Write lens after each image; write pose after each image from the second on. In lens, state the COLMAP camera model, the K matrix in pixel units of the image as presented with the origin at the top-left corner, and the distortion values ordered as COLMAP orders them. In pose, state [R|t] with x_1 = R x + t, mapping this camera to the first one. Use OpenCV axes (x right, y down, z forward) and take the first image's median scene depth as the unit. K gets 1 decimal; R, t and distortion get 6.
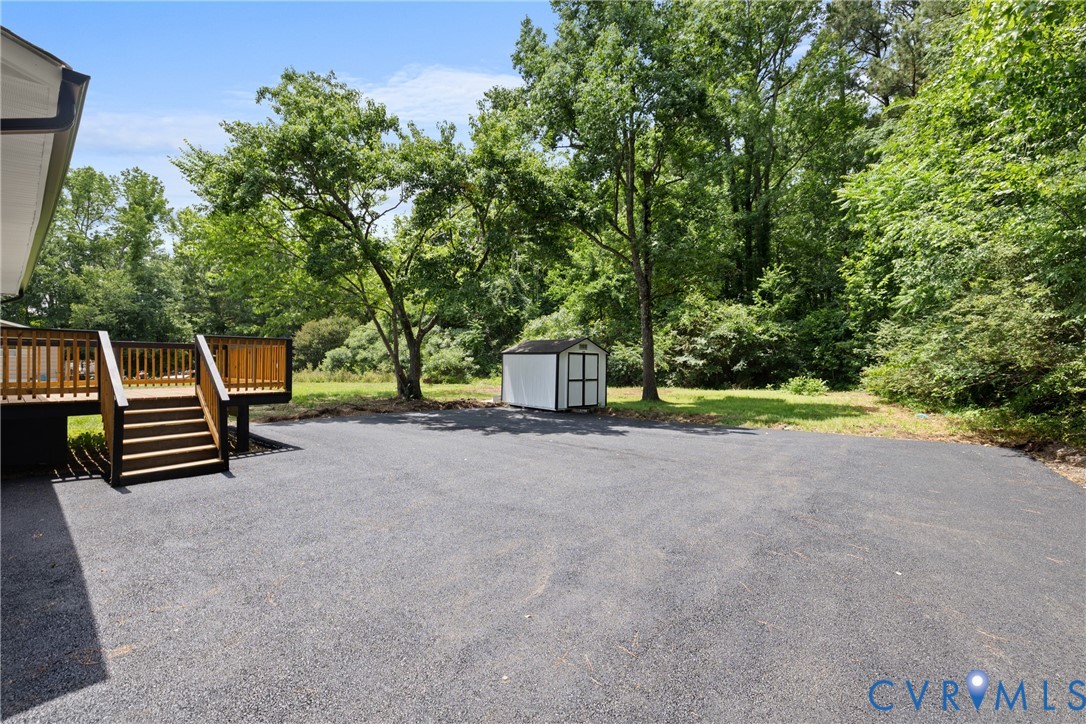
lens RADIAL K [[463.7, 0, 543.4], [0, 463.7, 359.2], [0, 0, 1]] dist [-0.000683, 0.000135]
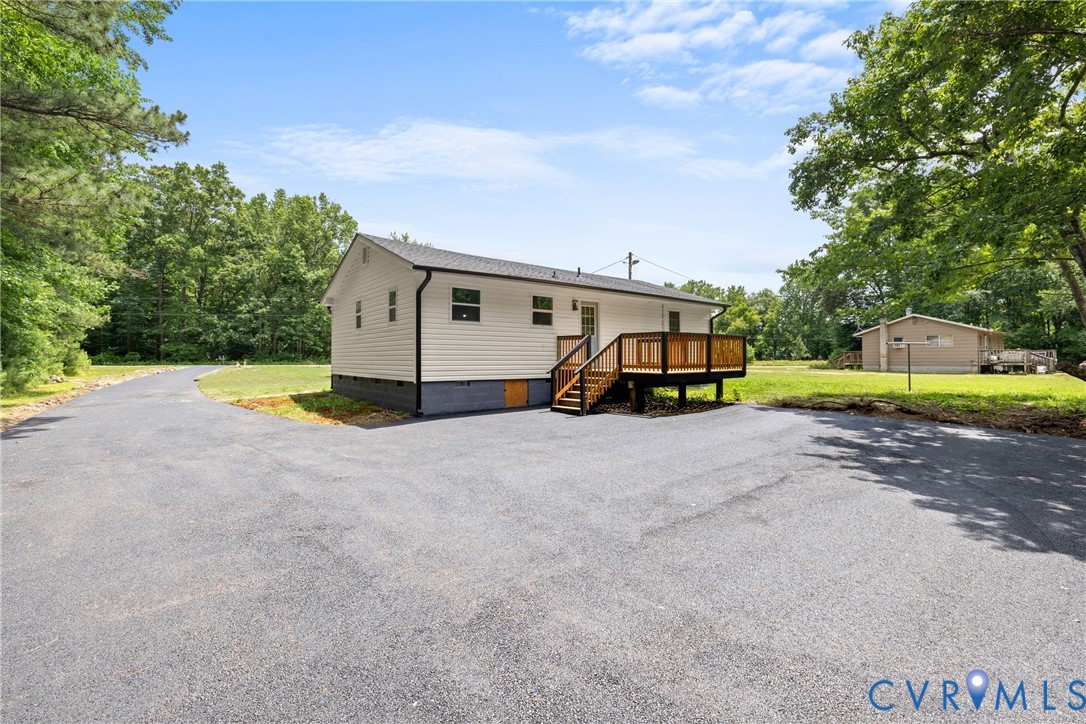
lens RADIAL K [[463.7, 0, 543.4], [0, 463.7, 359.2], [0, 0, 1]] dist [-0.000683, 0.000135]
pose [[-0.200255, 0.023596, -0.979460, 0.779440], [0.007308, 0.999718, 0.022590, 0.008807], [0.979717, -0.002634, -0.200371, 0.951748]]
